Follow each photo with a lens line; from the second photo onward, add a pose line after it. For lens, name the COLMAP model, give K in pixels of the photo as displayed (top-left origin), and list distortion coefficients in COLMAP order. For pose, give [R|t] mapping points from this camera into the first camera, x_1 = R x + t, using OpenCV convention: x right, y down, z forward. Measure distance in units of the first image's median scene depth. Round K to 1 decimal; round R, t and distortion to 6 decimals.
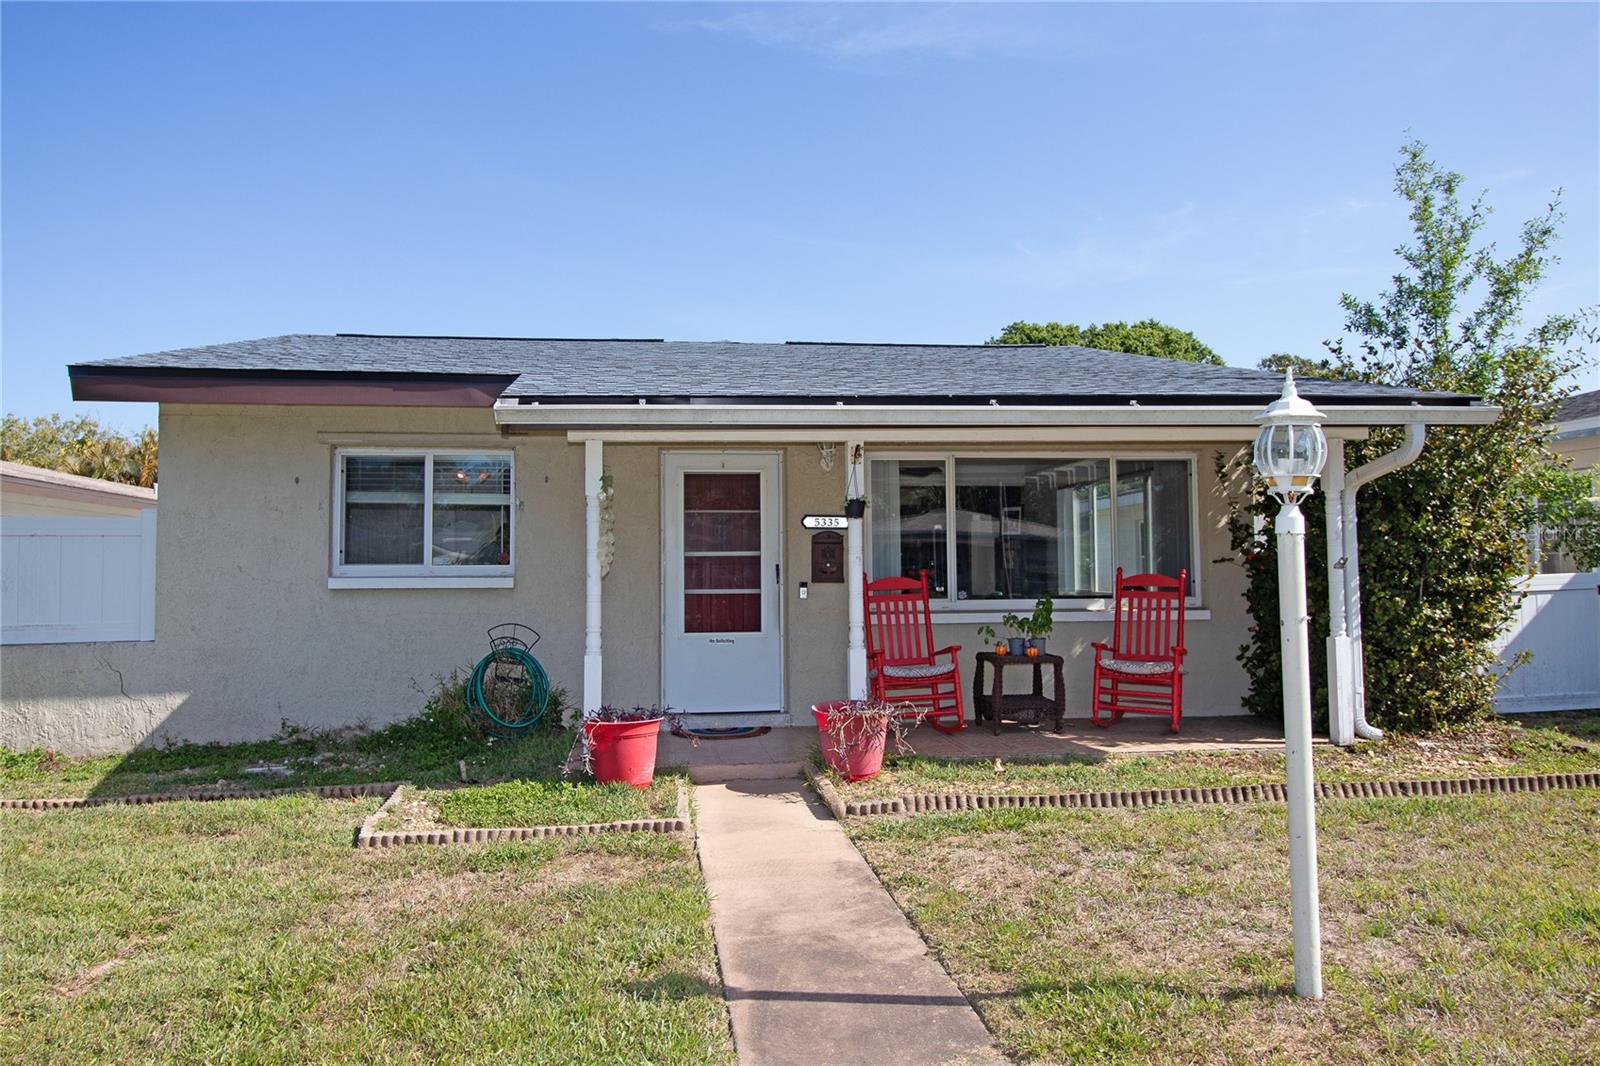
lens RADIAL K [[1181.3, 0, 800.5], [0, 1181.3, 535.3], [0, 0, 1]] dist [0.005983, -0.009610]
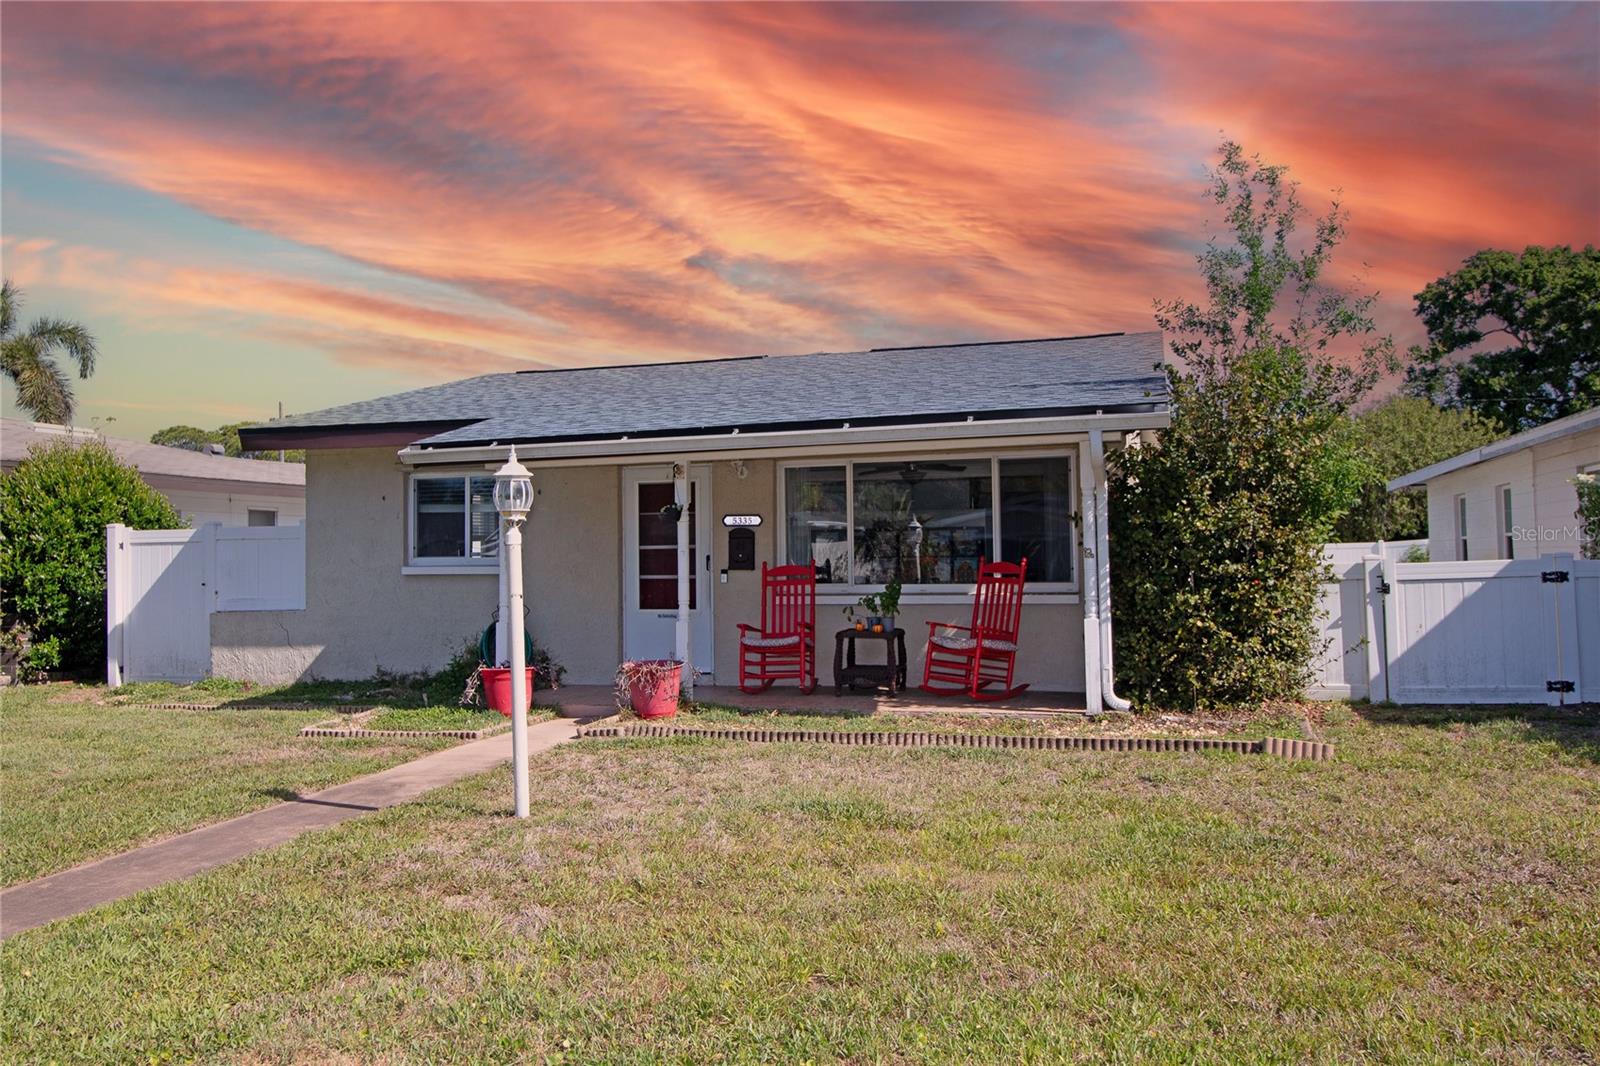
lens RADIAL K [[1336.9, 0, 799.4], [0, 1336.9, 530.2], [0, 0, 1]] dist [0.001565, 0.007946]
pose [[0.906201, -0.012812, -0.422653, 0.696411], [0.018236, 0.999795, 0.008792, -0.013027], [0.422454, -0.015674, 0.906249, -0.244559]]
